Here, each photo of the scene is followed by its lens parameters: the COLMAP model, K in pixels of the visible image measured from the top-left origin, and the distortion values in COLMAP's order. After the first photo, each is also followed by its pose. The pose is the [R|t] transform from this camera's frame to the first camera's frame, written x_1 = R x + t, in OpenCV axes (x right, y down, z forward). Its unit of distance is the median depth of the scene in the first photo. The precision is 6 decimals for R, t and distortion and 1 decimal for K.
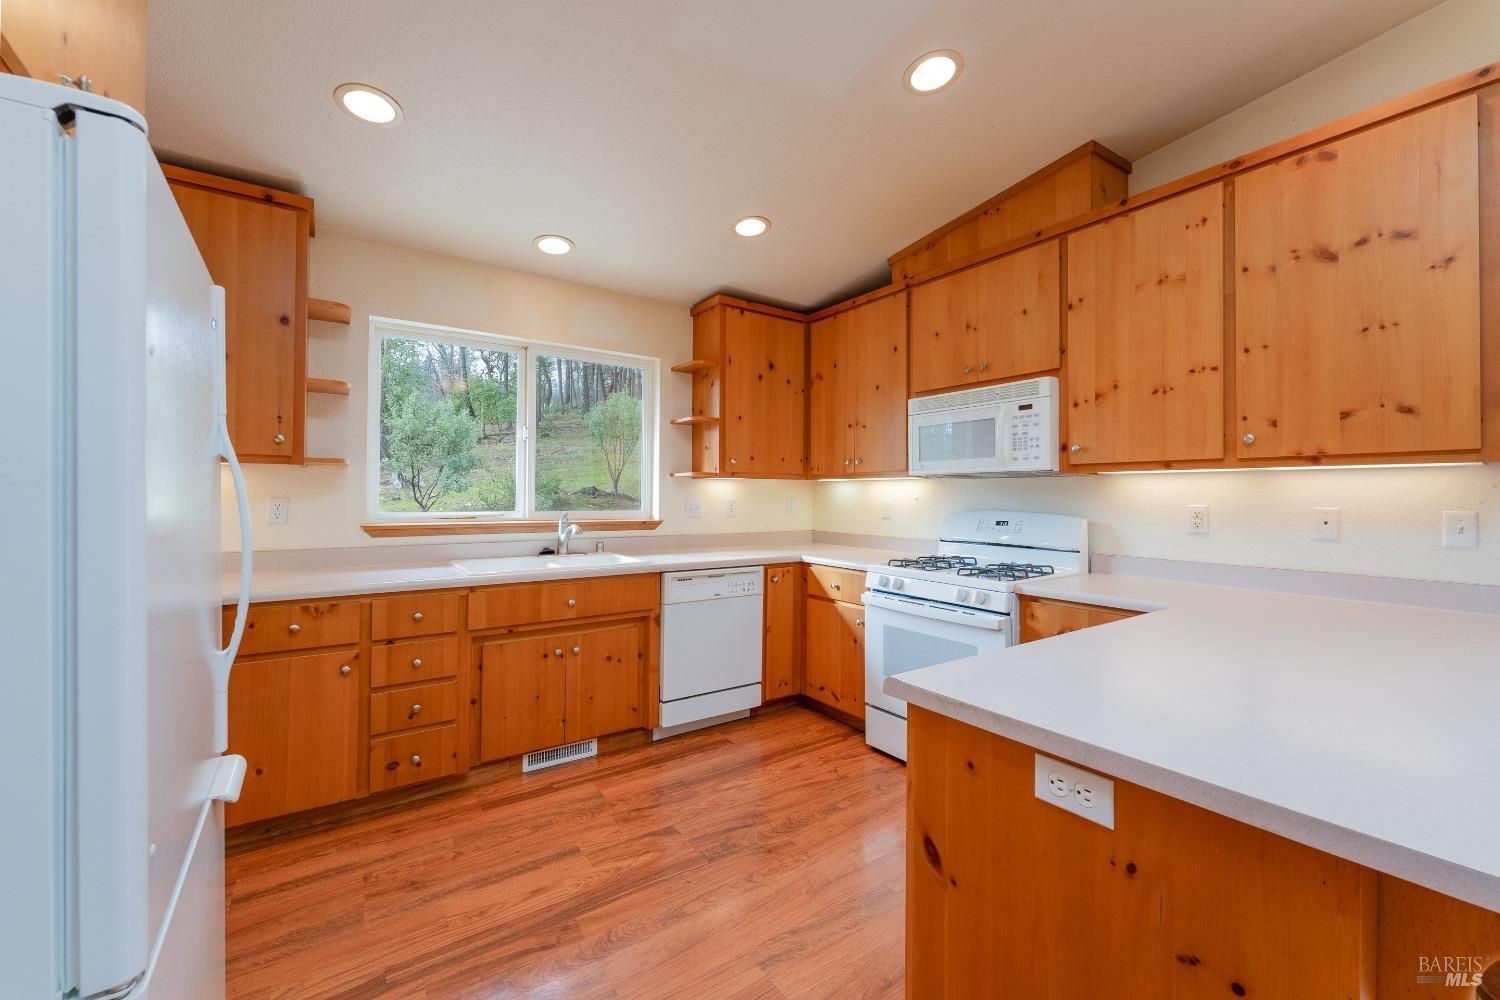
lens RADIAL K [[606.3, 0, 744.3], [0, 606.3, 492.4], [0, 0, 1]] dist [0.000205, 0.000054]
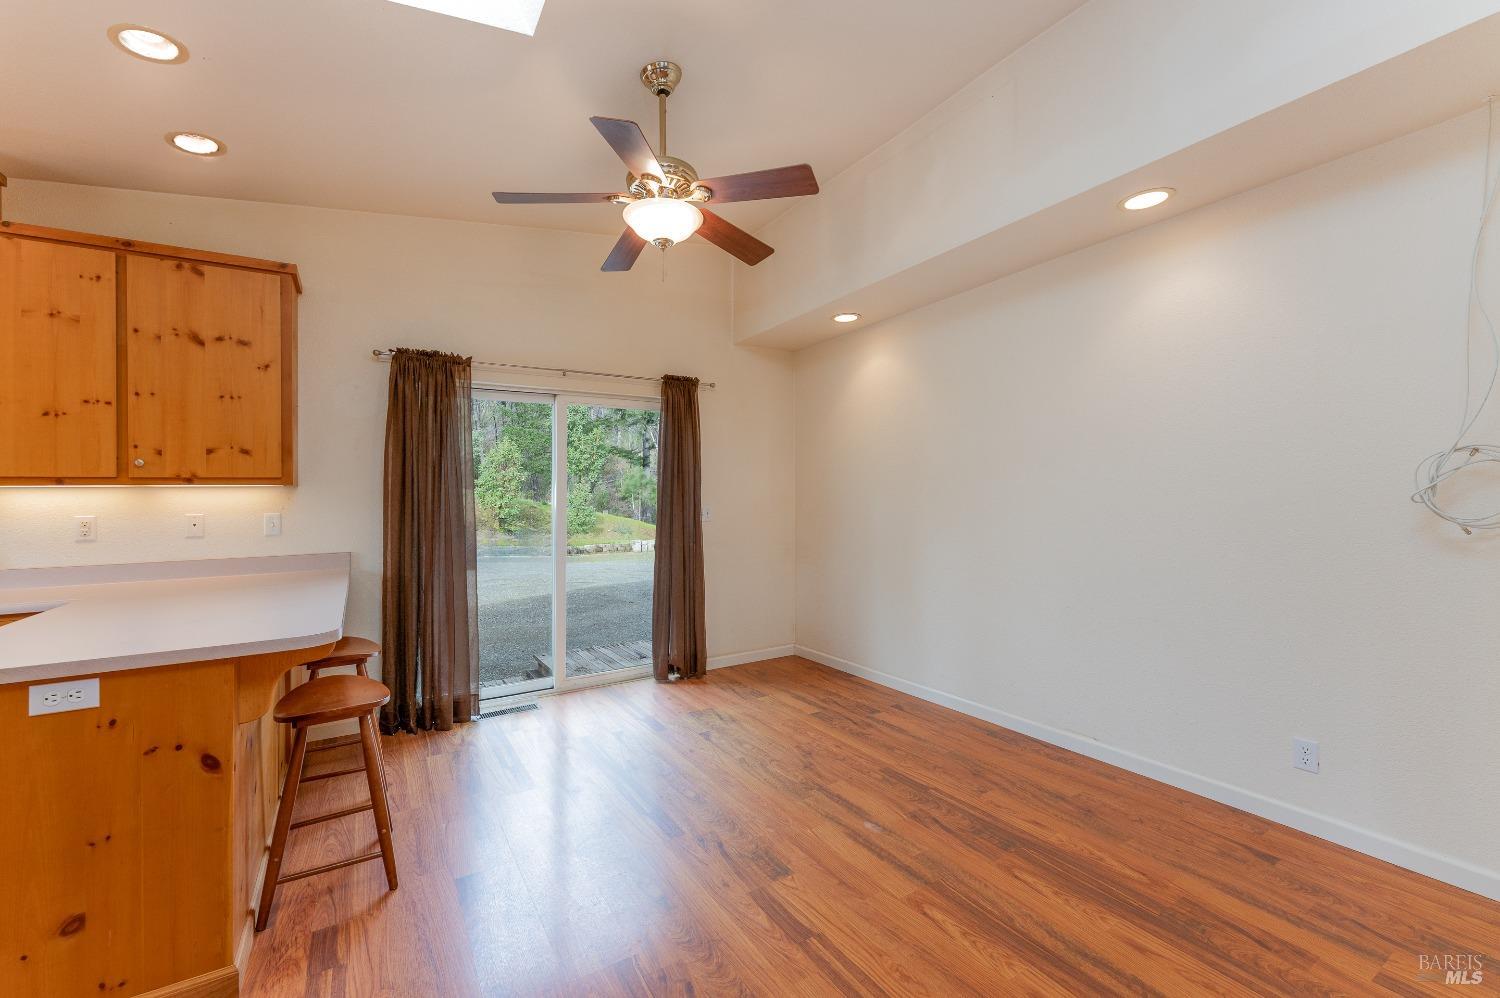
lens RADIAL K [[618.8, 0, 753.5], [0, 618.8, 481.6], [0, 0, 1]] dist [-0.000773, -0.000029]
pose [[0.046612, 0.017911, 0.998752, -0.341986], [0.011720, 0.999761, -0.018476, -0.006243], [-0.998844, 0.012566, 0.046391, -0.299758]]
